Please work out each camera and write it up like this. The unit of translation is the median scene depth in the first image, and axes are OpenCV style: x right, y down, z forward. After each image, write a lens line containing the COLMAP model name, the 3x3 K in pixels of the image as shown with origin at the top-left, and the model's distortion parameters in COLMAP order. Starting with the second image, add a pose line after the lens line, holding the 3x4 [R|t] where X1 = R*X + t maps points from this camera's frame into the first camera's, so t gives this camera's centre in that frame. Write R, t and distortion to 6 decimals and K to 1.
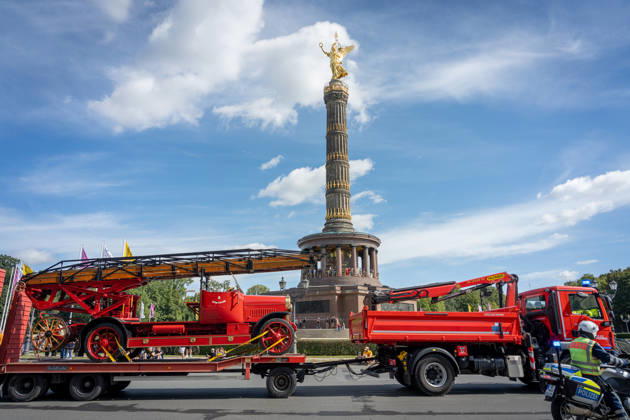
lens RADIAL K [[440.8, 0, 291.0], [0, 440.8, 208.8], [0, 0, 1]] dist [-0.001109, 0.005287]
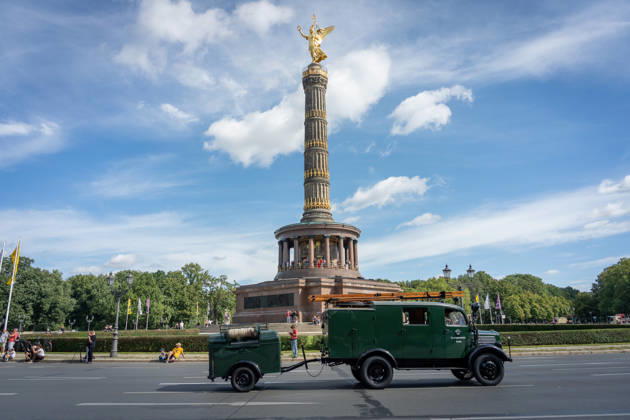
lens RADIAL K [[443.8, 0, 314.2], [0, 443.8, 209.8], [0, 0, 1]] dist [-0.006320, 0.000042]
pose [[0.993393, -0.039051, -0.107915, 0.208164], [0.041067, 0.999020, 0.016526, 0.008857], [0.107164, -0.020848, 0.994023, 0.039152]]
